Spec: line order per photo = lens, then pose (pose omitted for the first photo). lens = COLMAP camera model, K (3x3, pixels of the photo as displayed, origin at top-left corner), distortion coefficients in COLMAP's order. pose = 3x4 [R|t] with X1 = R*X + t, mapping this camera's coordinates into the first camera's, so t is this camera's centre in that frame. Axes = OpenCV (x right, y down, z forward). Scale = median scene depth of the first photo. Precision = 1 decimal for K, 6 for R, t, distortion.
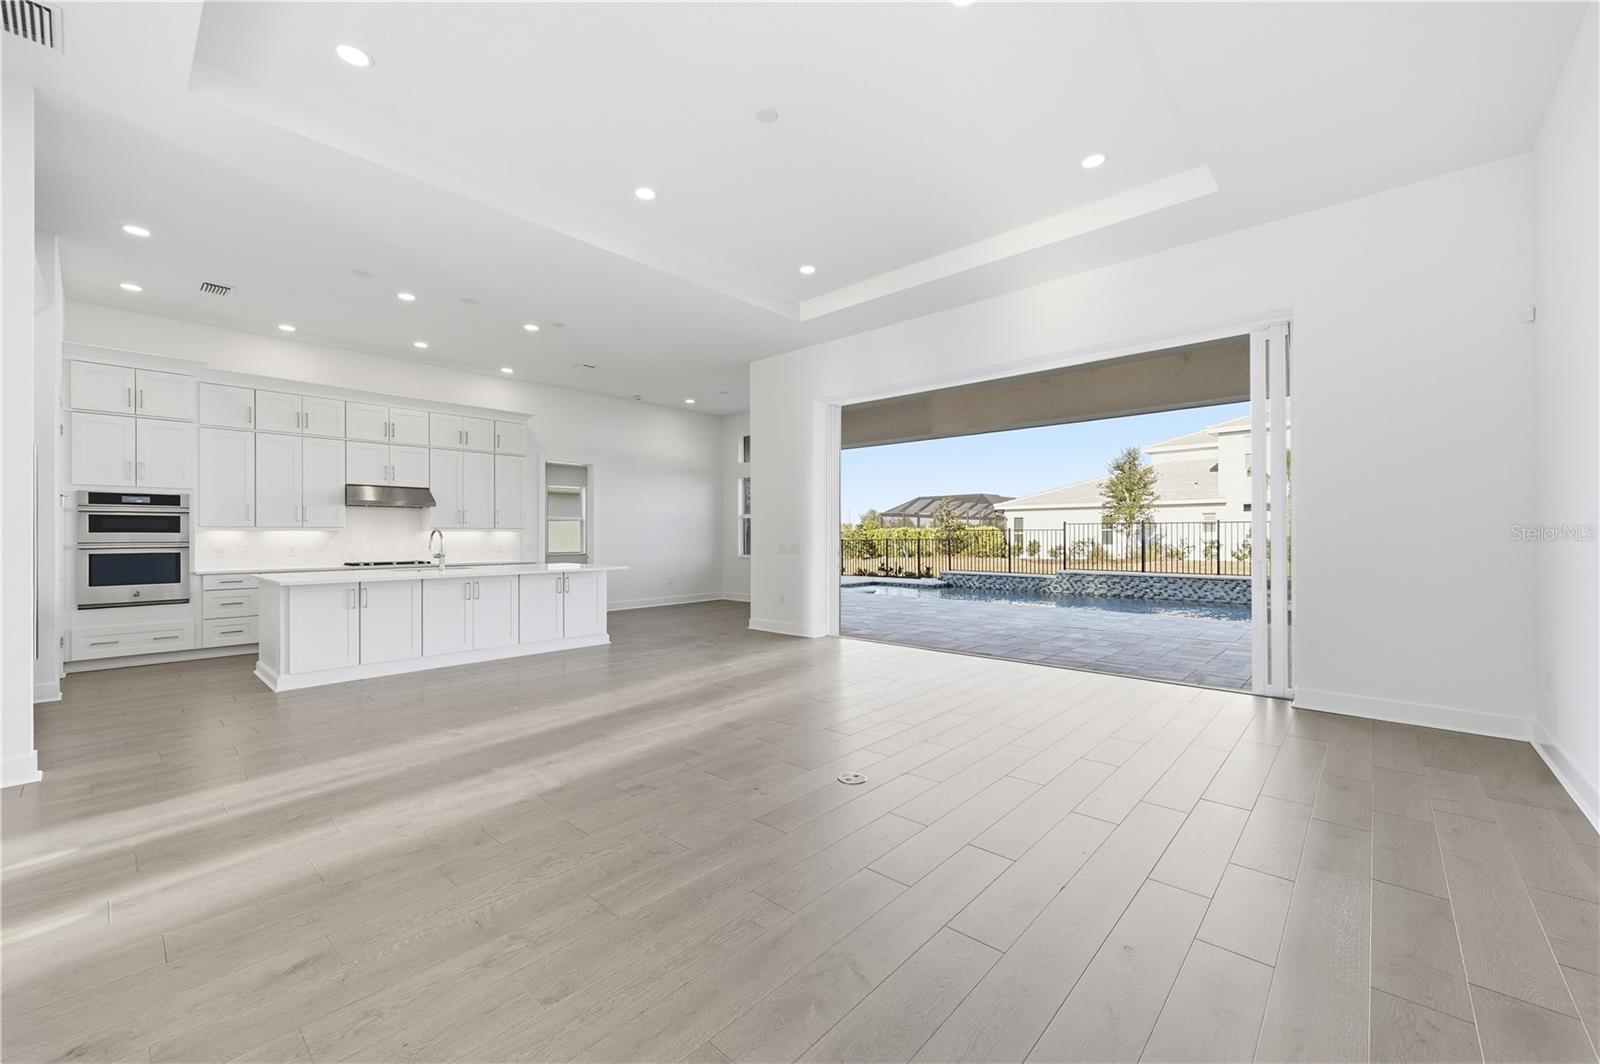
lens RADIAL K [[631.2, 0, 800.0], [0, 631.2, 532.0], [0, 0, 1]] dist [0.014988, 0.000020]
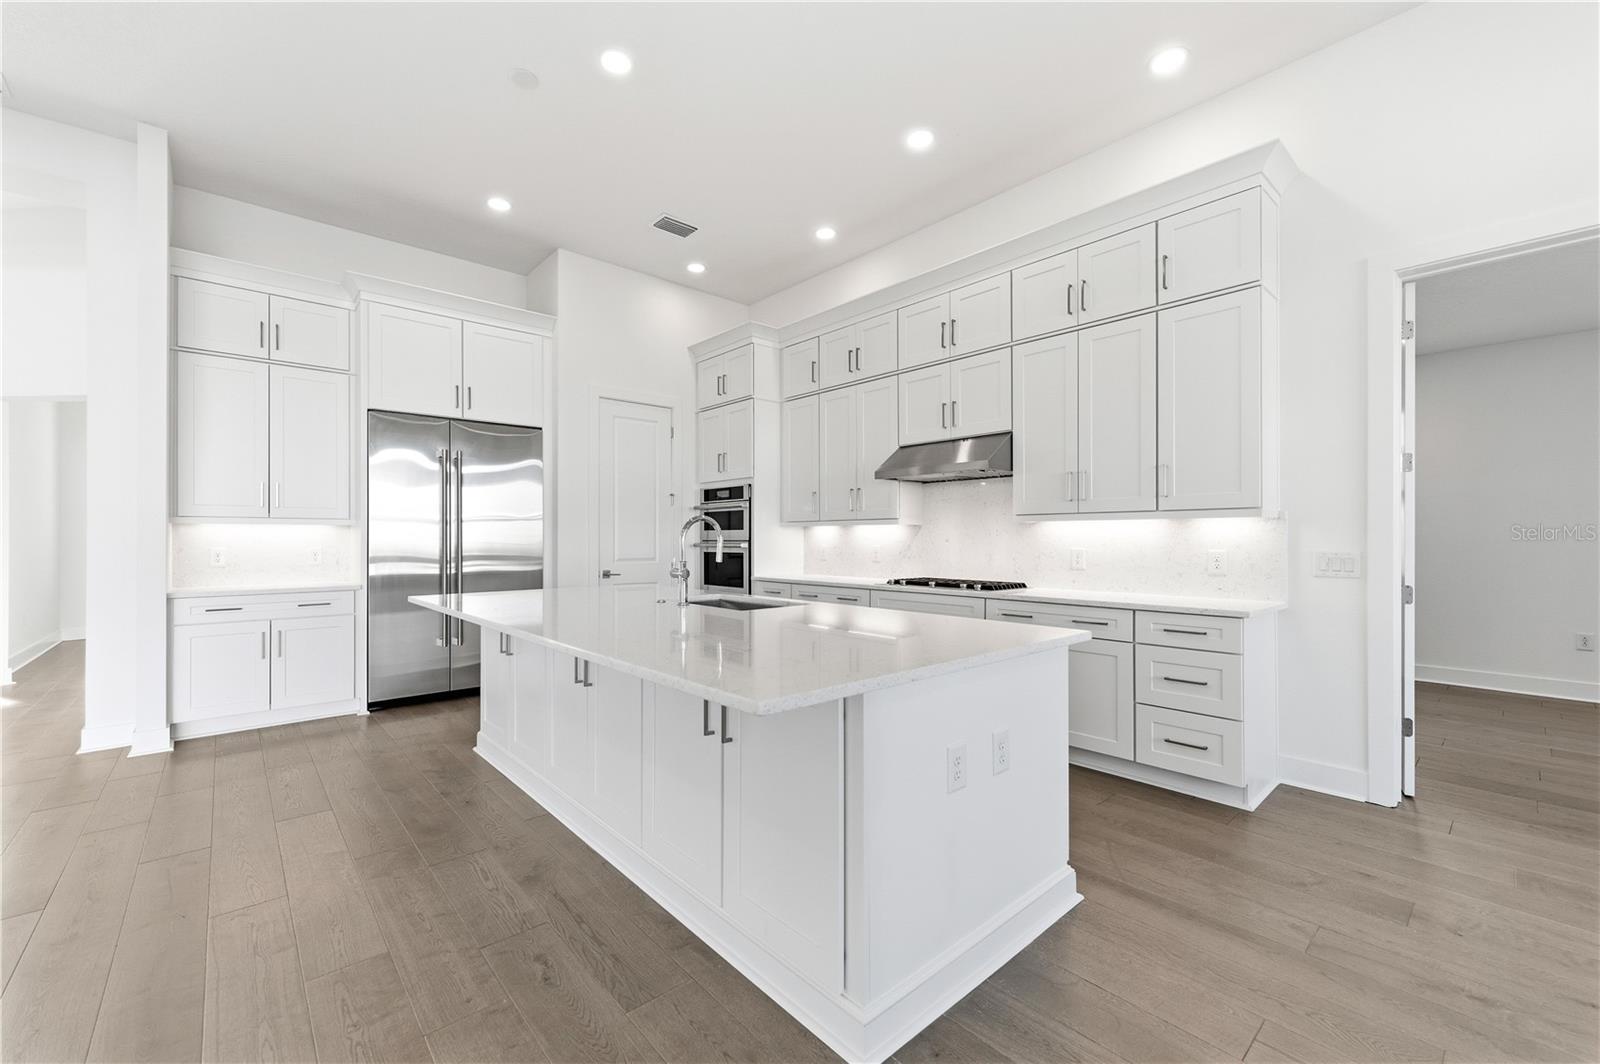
lens RADIAL K [[644.2, 0, 800.0], [0, 644.2, 532.0], [0, 0, 1]] dist [0.000496, 0.000008]
pose [[-0.103837, -0.002399, -0.994591, -0.119748], [0.010389, 0.999940, -0.003497, 0.007669], [0.994540, -0.010696, -0.103806, 1.160166]]
